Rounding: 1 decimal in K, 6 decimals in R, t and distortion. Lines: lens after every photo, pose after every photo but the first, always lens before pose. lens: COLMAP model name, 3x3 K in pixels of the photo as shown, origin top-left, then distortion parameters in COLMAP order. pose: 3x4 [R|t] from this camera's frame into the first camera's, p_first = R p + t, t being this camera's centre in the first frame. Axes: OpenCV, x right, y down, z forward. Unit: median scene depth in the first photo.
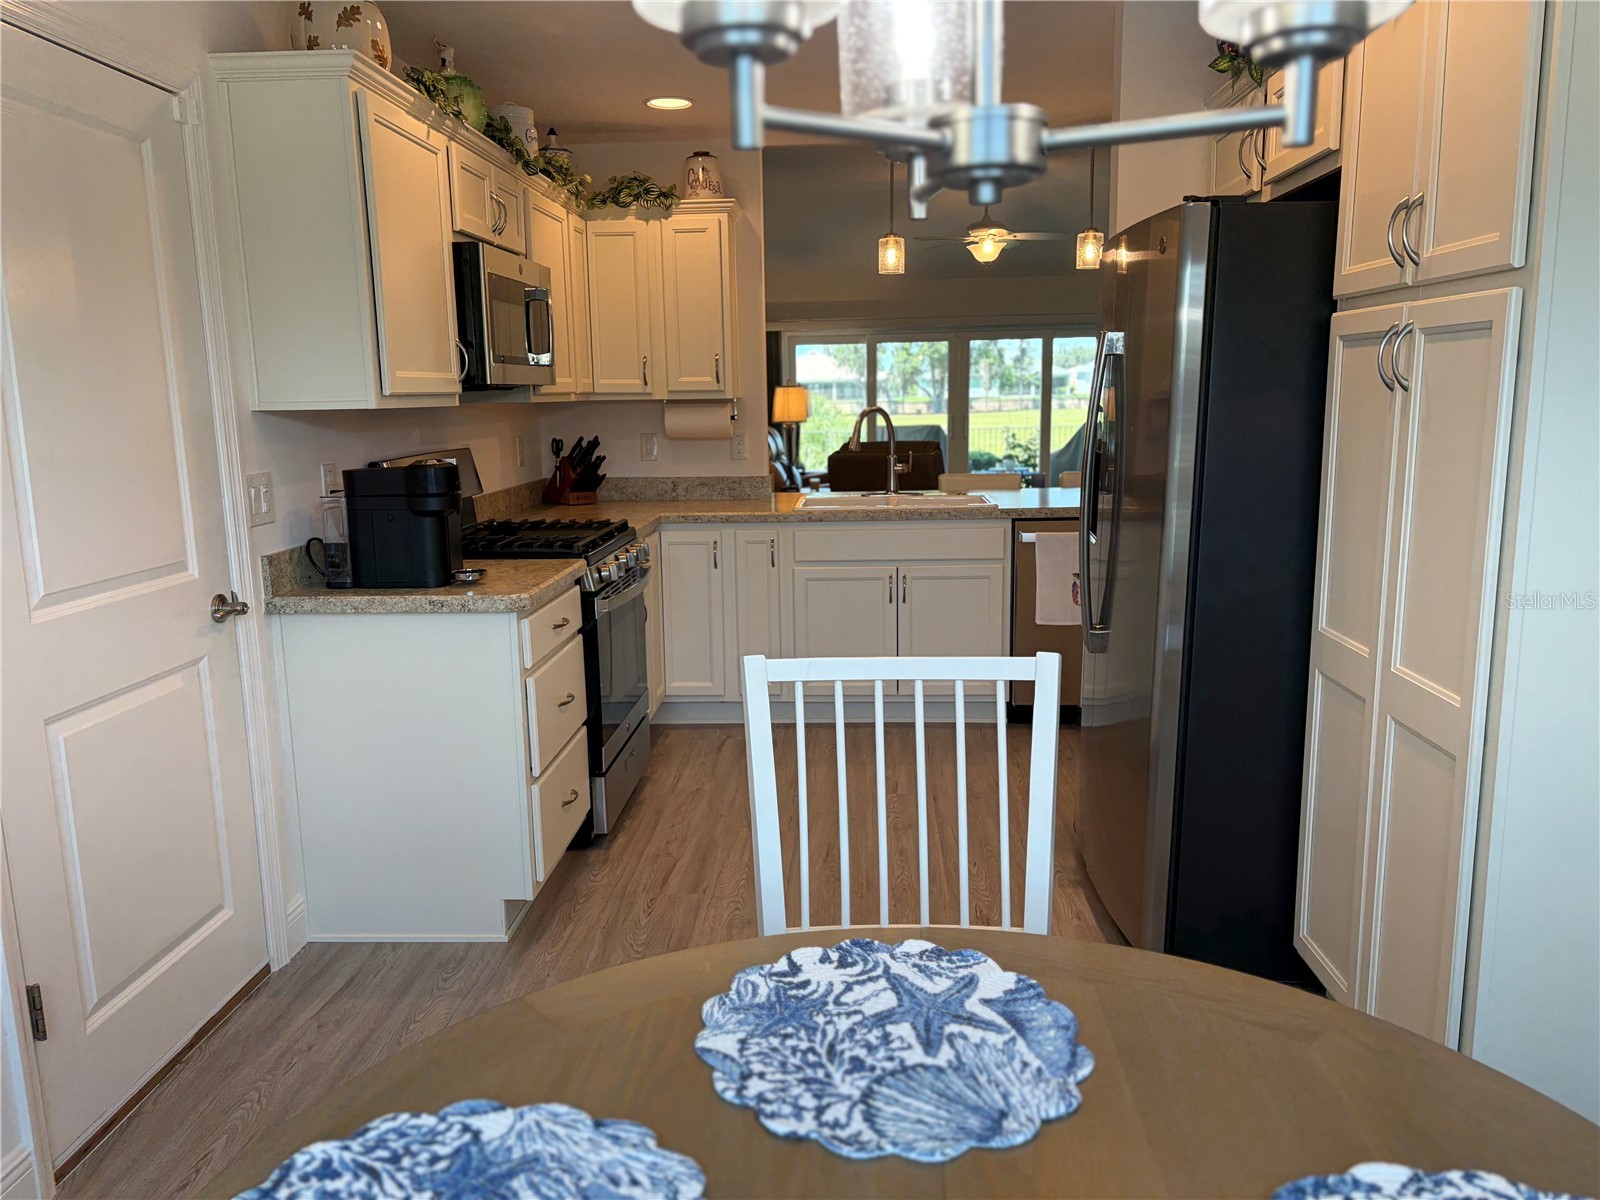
lens RADIAL K [[1210.4, 0, 801.7], [0, 1210.4, 607.0], [0, 0, 1]] dist [0.044820, -0.025403]
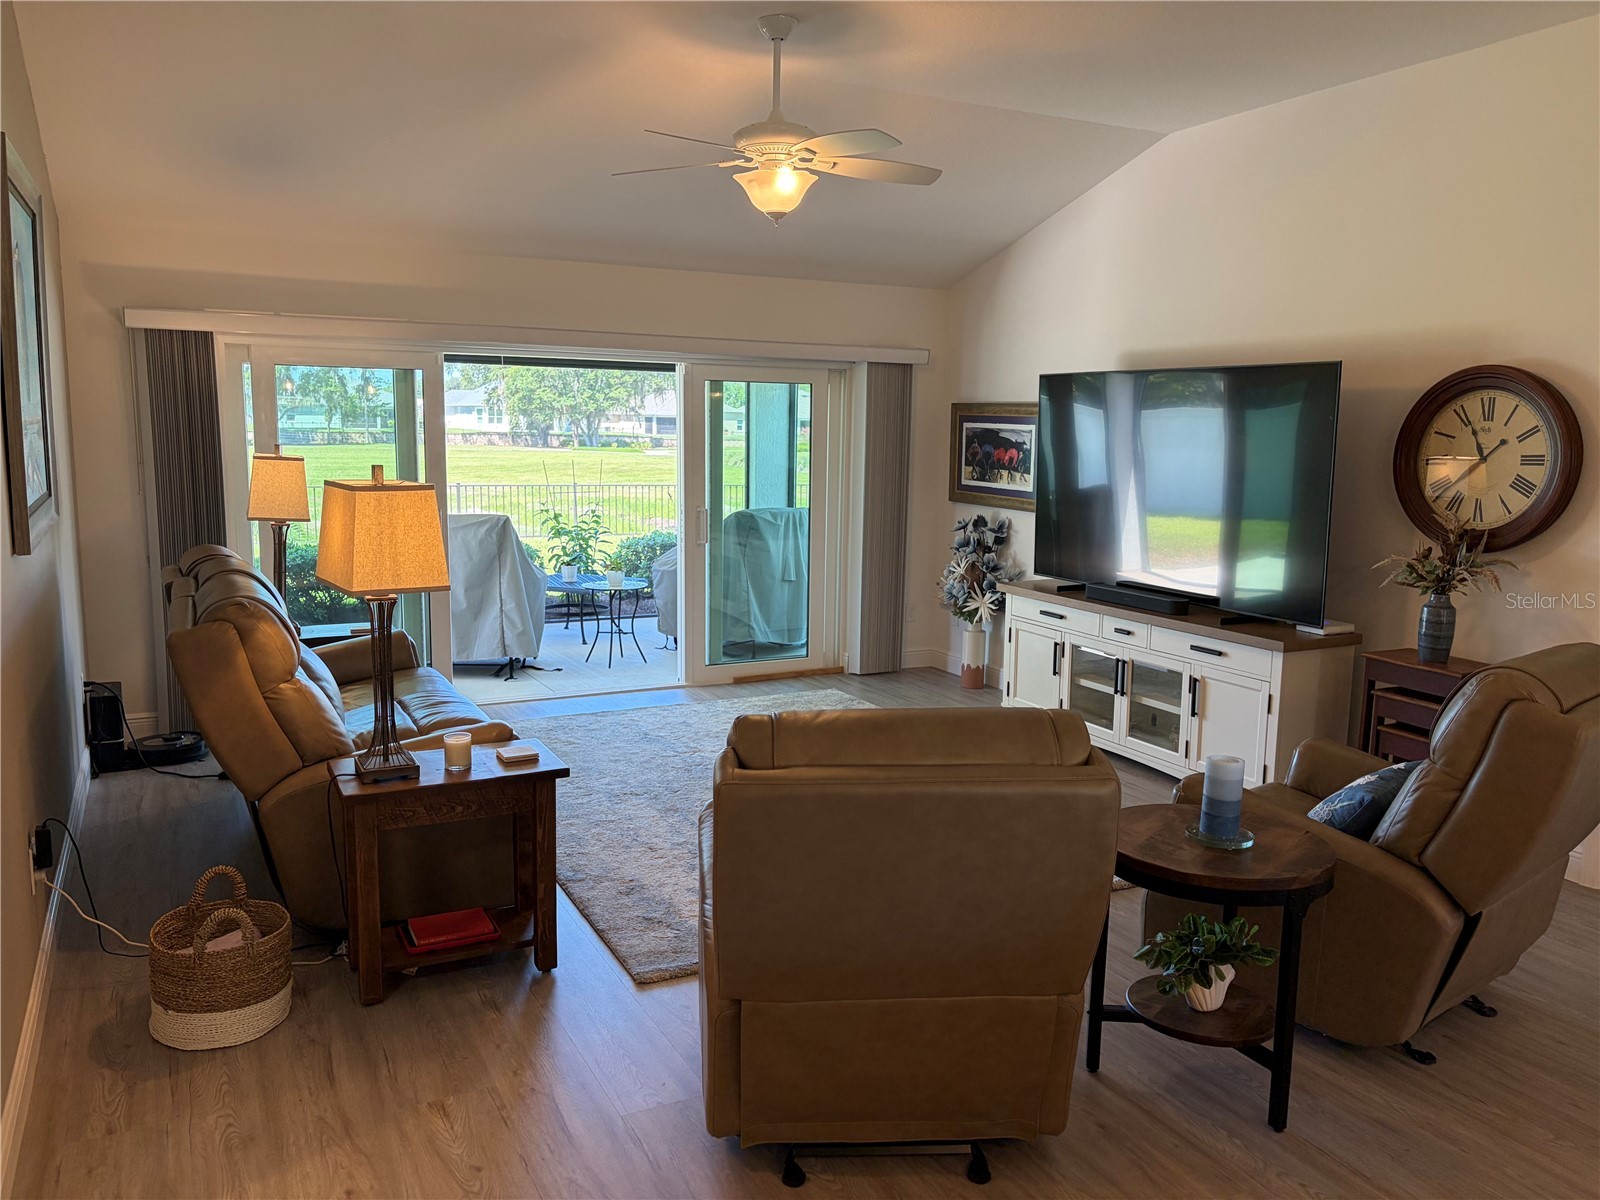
lens RADIAL K [[1210.4, 0, 802.4], [0, 1210.4, 598.1], [0, 0, 1]] dist [0.044820, -0.025403]
pose [[0.861454, -0.043312, 0.505986, -0.058721], [0.060401, 0.998022, -0.017403, -0.095557], [-0.504232, 0.045554, 0.862366, 0.446224]]
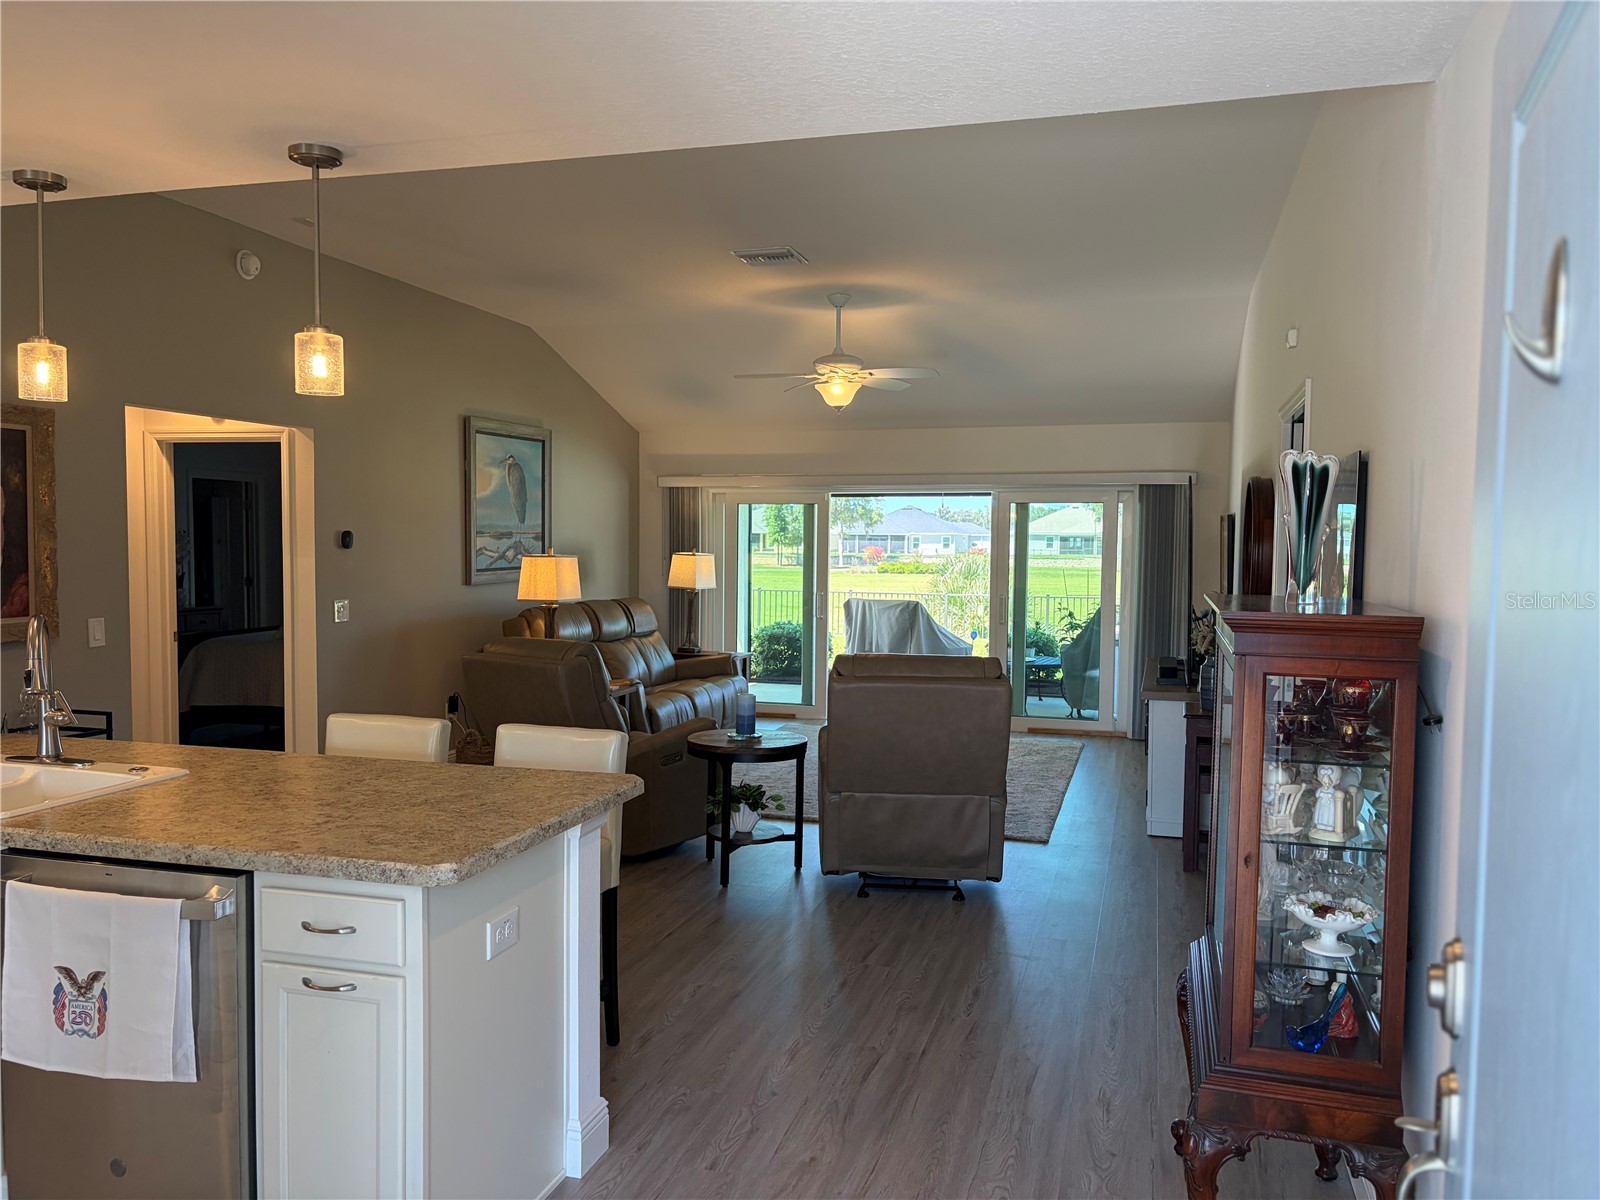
lens RADIAL K [[1210.4, 0, 798.3], [0, 1210.4, 599.7], [0, 0, 1]] dist [0.044820, -0.025403]
pose [[0.972796, 0.034169, -0.229131, 0.226676], [-0.063270, 0.990648, -0.120886, -0.049023], [0.222857, 0.132095, 0.965860, 0.195045]]
